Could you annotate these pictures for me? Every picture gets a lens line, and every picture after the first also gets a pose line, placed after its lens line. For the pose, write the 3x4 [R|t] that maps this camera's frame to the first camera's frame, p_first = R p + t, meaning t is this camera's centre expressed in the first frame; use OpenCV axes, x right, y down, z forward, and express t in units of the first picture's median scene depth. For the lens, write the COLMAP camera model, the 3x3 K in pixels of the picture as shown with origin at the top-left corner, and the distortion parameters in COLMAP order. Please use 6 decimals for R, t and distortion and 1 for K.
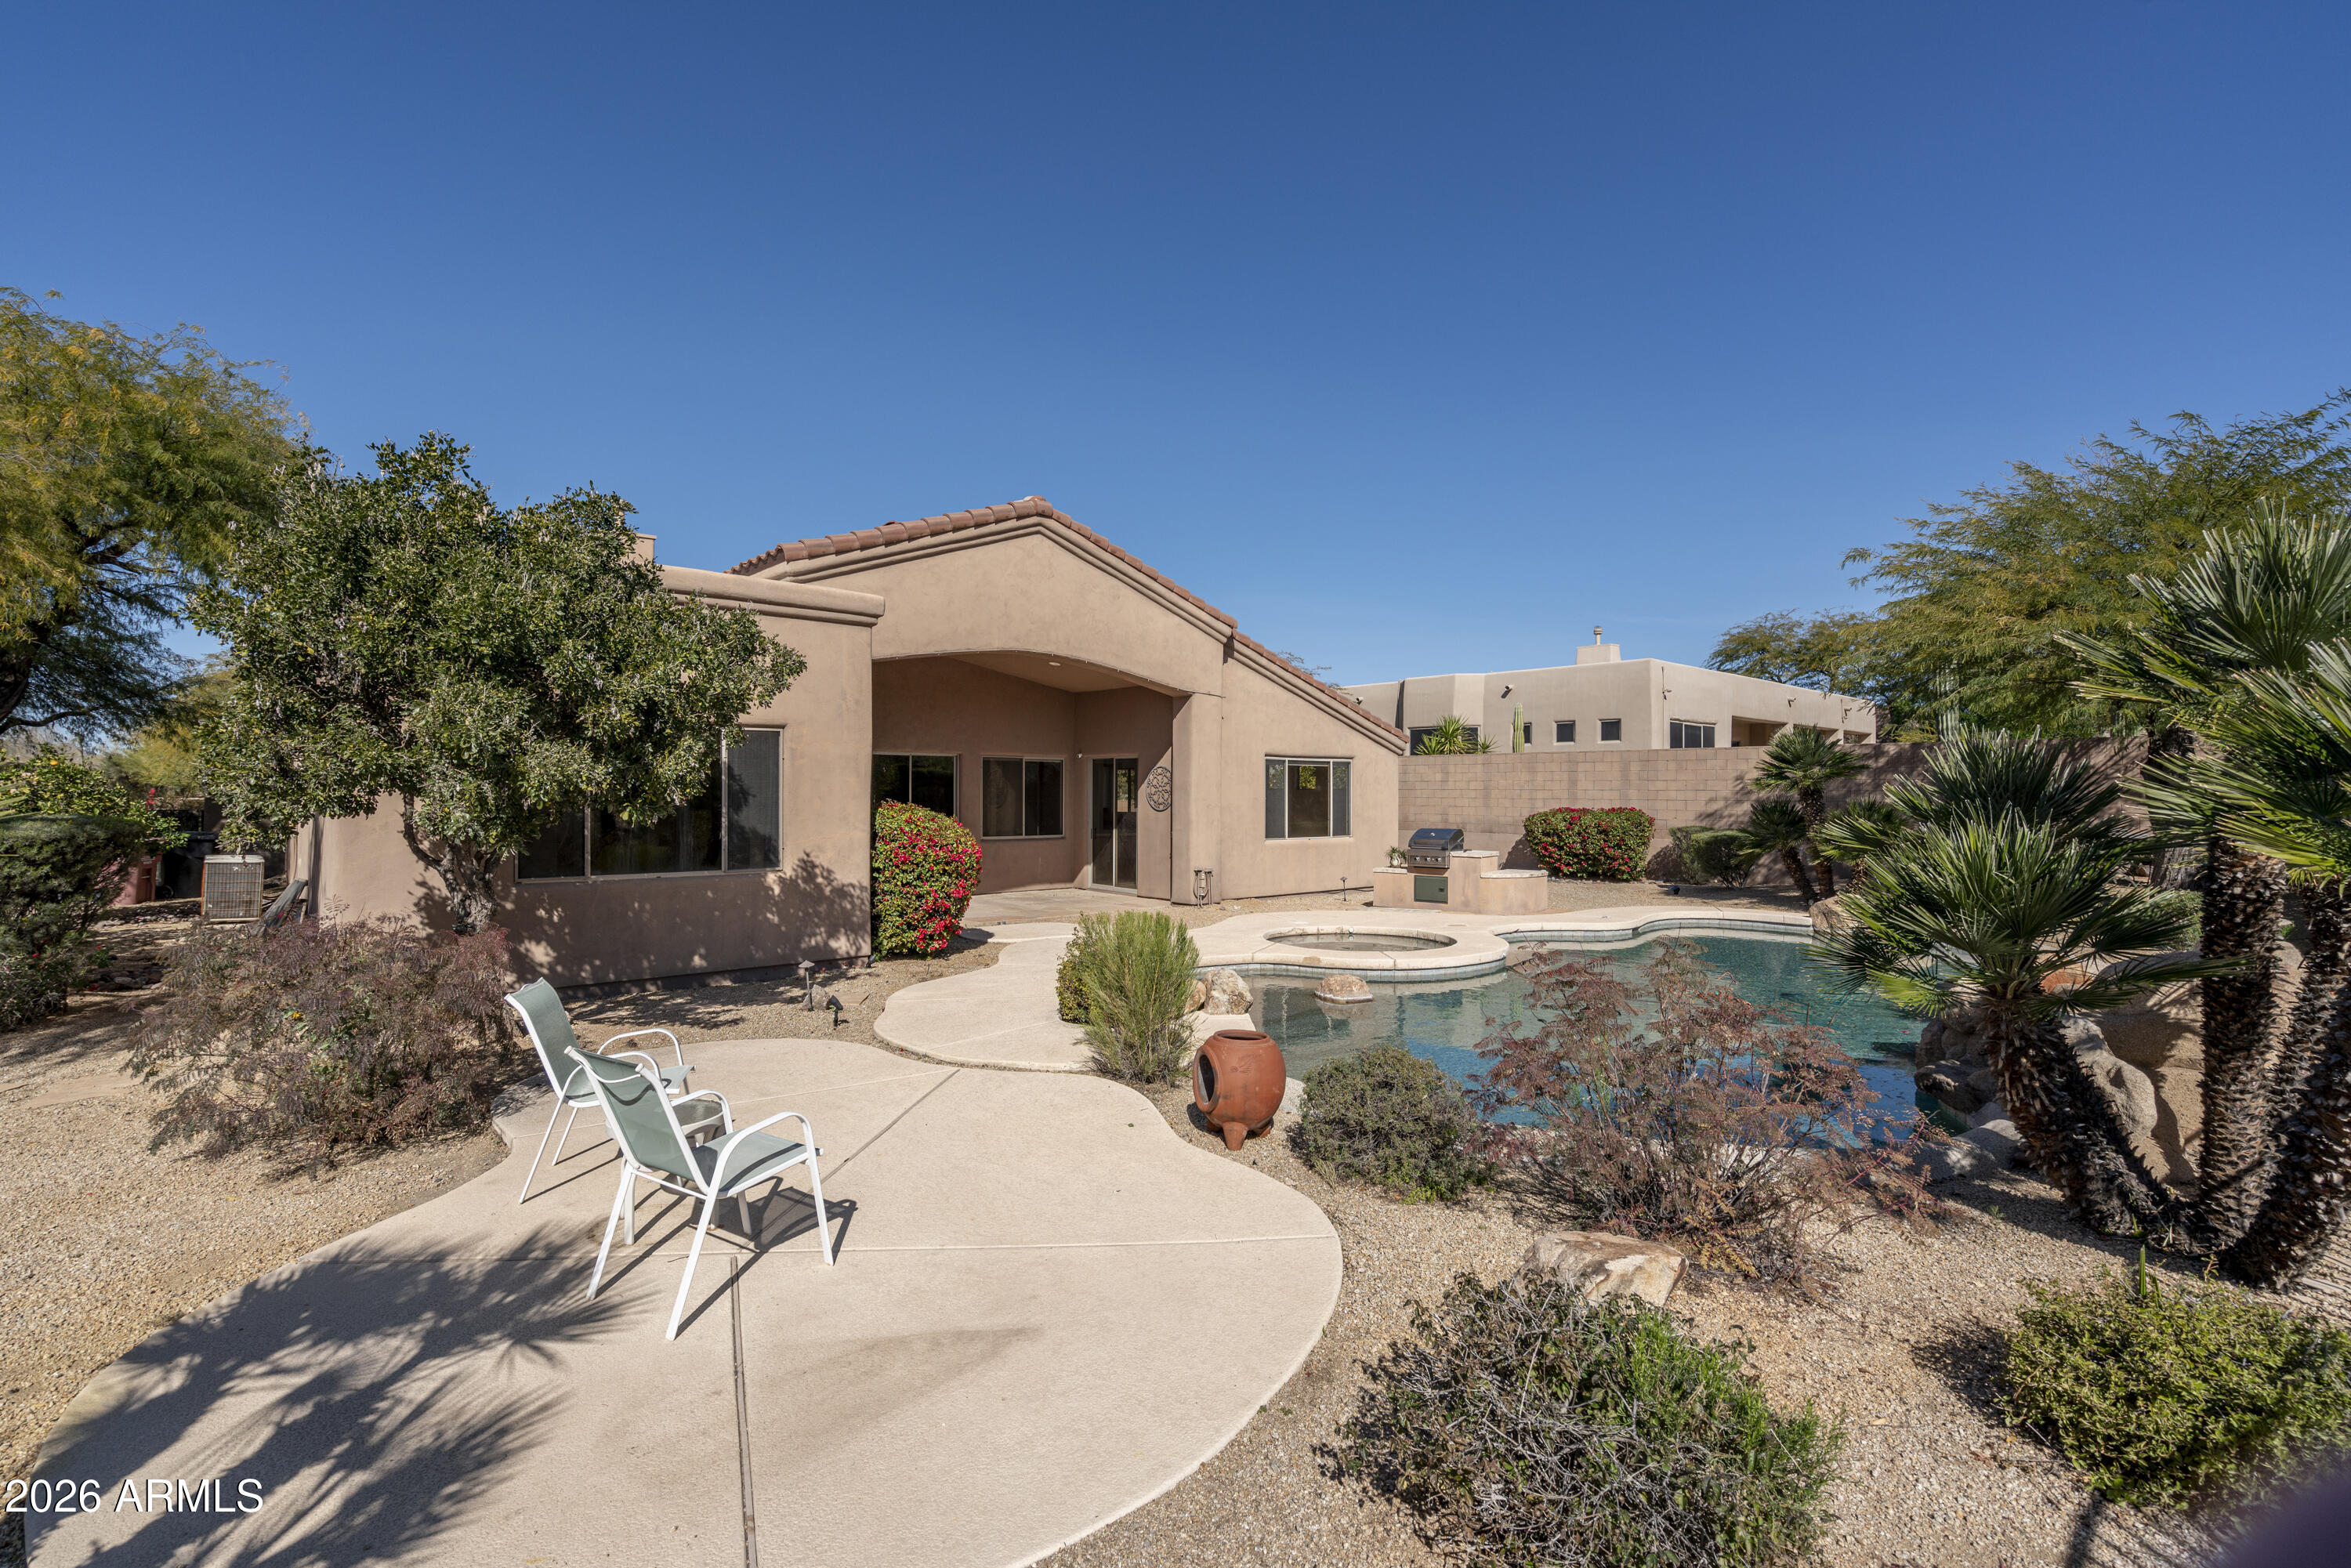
lens RADIAL K [[1071.9, 0, 1172.0], [0, 1071.9, 810.5], [0, 0, 1]] dist [-0.008686, 0.001659]
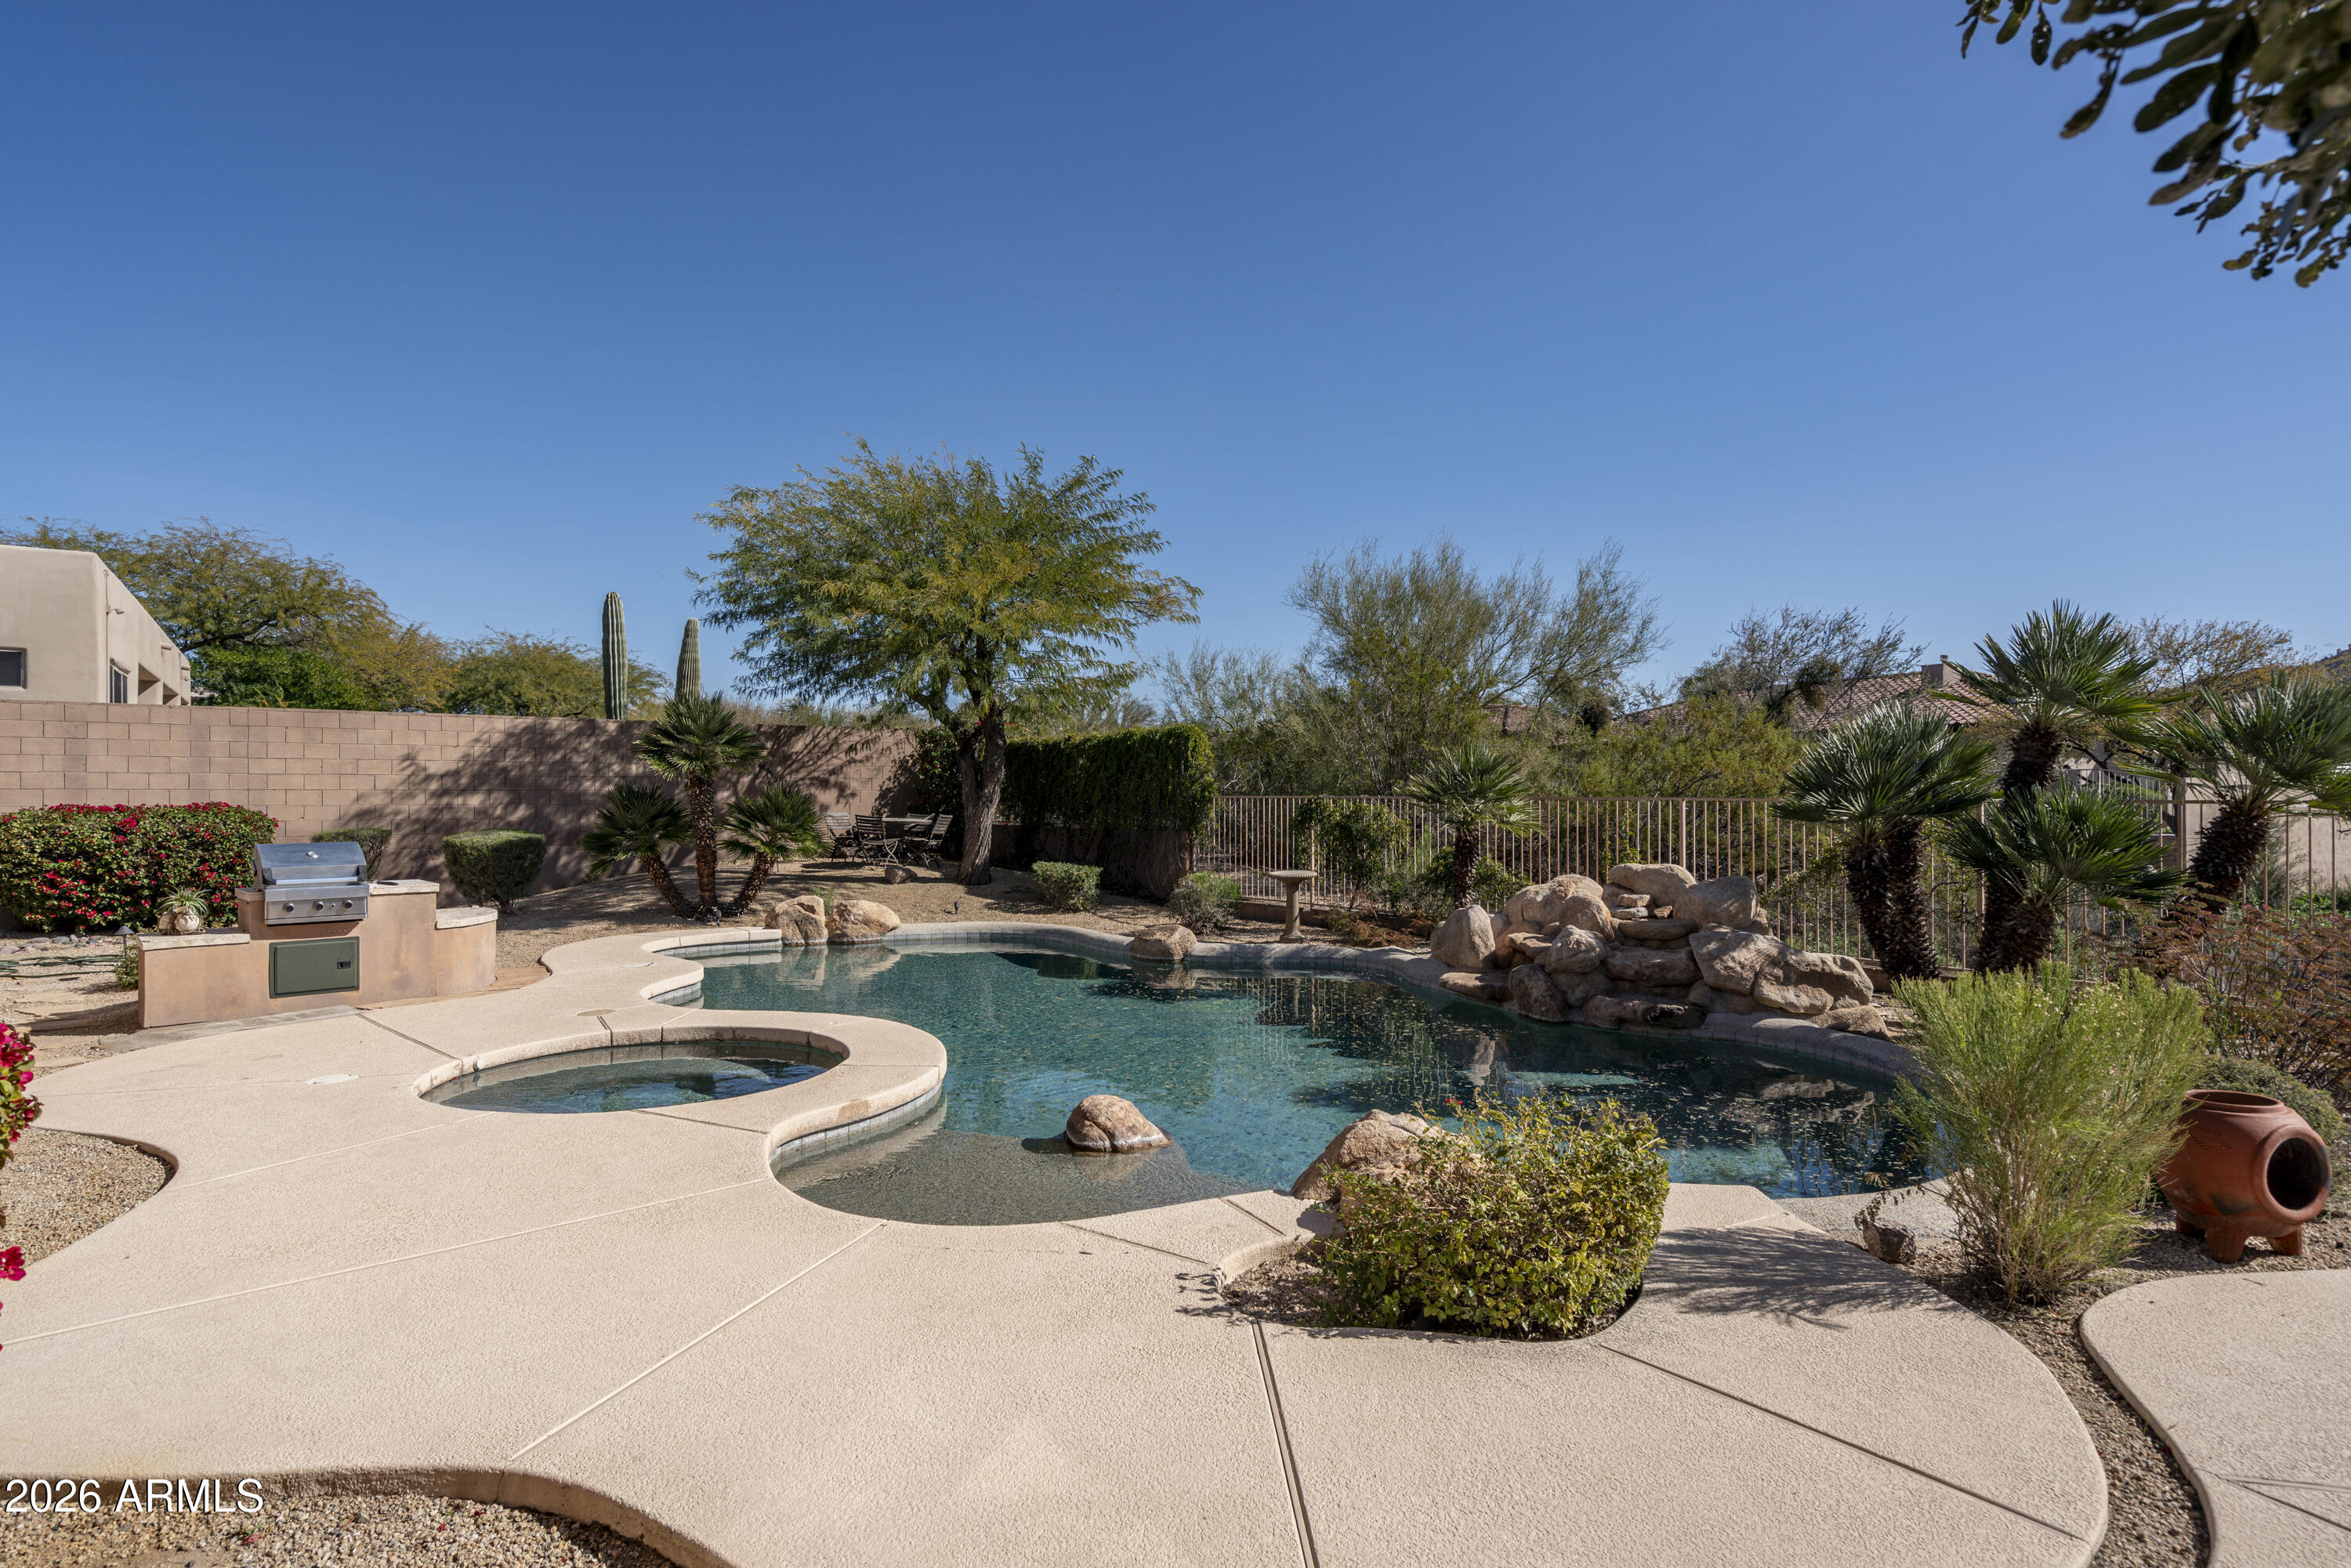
lens RADIAL K [[1239.1, 0, 1165.6], [0, 1239.1, 766.9], [0, 0, 1]] dist [0.016466, 0.000661]
pose [[0.136039, 0.014834, 0.990592, -0.289574], [0.017703, 0.999692, -0.017401, -0.001612], [-0.990545, 0.019904, 0.135735, 0.559646]]
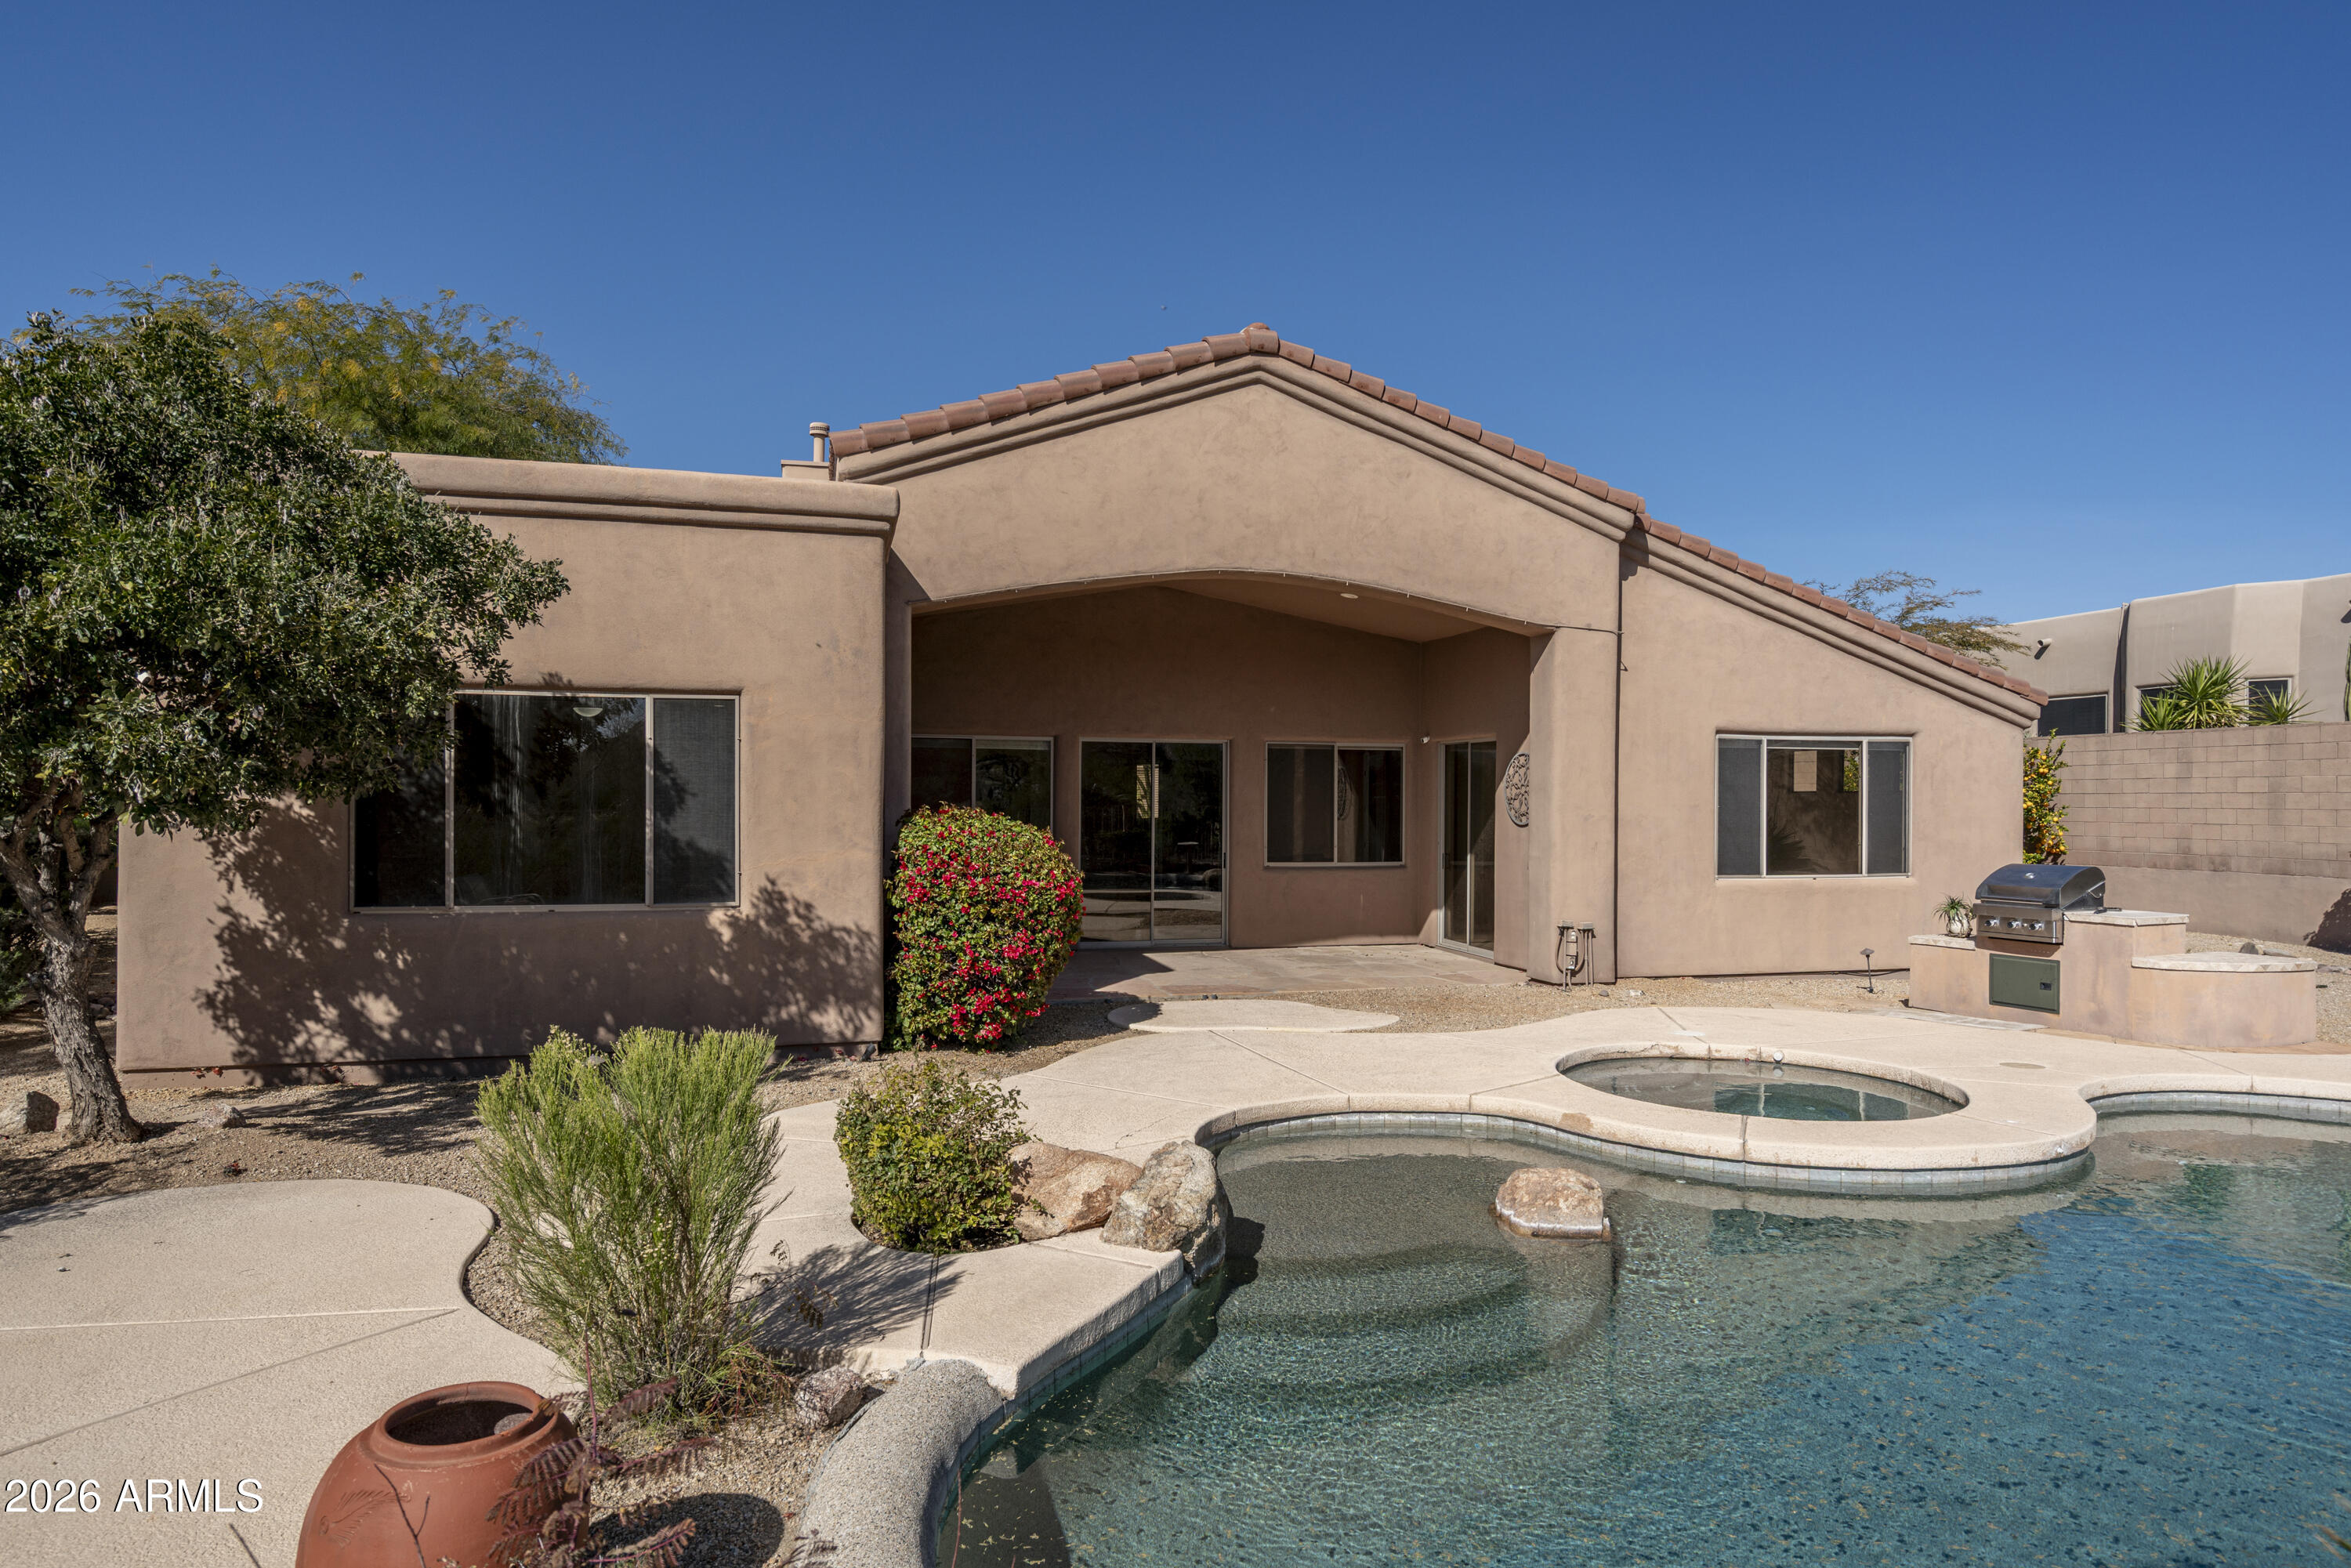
lens RADIAL K [[1362.7, 0, 1174.3], [0, 1362.7, 815.3], [0, 0, 1]] dist [0.004783, -0.000232]
pose [[0.892982, 0.005117, -0.450063, 0.180712], [-0.009097, 0.999936, -0.006680, 0.001527], [0.450000, 0.010059, 0.892972, 0.245011]]
